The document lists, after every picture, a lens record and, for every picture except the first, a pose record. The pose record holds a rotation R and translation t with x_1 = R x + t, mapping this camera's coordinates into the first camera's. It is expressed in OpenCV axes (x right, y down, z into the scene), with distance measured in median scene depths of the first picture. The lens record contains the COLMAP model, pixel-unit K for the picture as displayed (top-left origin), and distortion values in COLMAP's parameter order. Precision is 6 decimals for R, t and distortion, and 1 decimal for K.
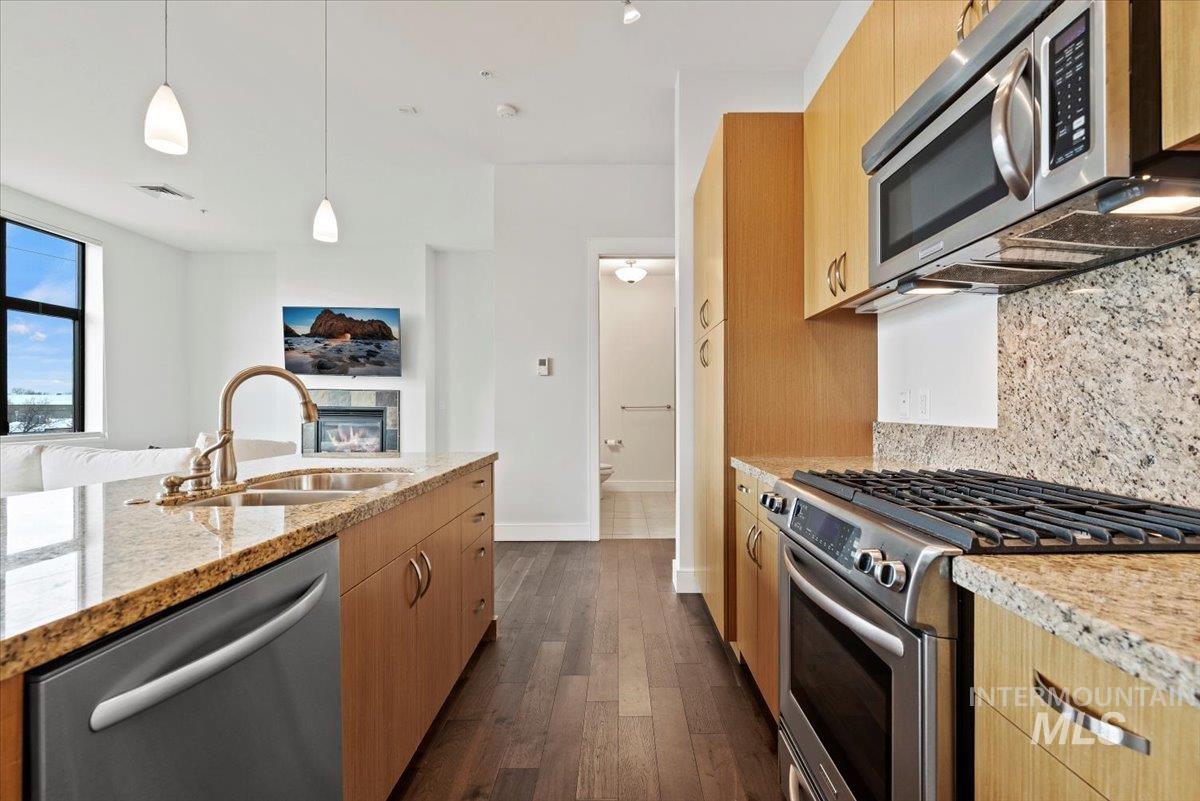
lens RADIAL K [[514.2, 0, 604.9], [0, 514.2, 410.3], [0, 0, 1]] dist [0.000532, -0.001658]
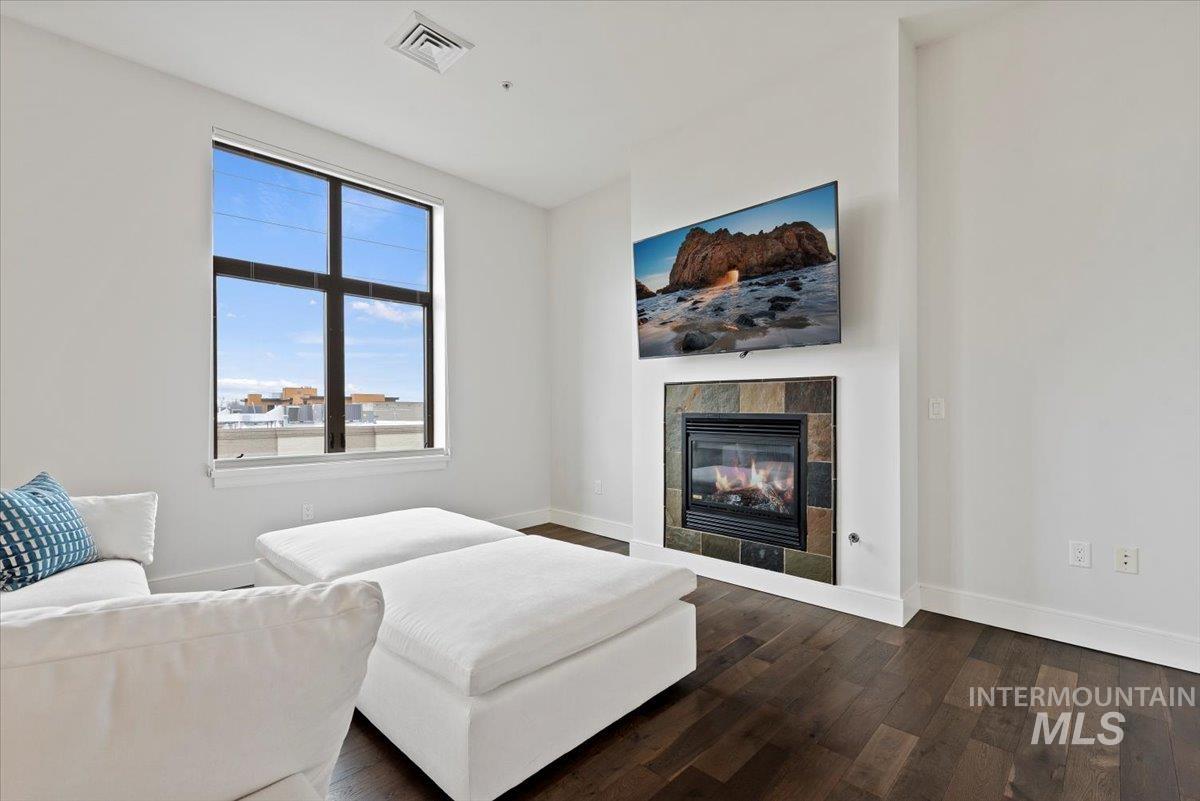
lens RADIAL K [[514.2, 0, 613.8], [0, 514.2, 417.5], [0, 0, 1]] dist [0.000532, -0.001658]
pose [[0.725982, -0.000171, -0.687714, -0.263075], [-0.002719, 0.999991, -0.003119, -0.002038], [0.687709, 0.004134, 0.725975, 0.613585]]
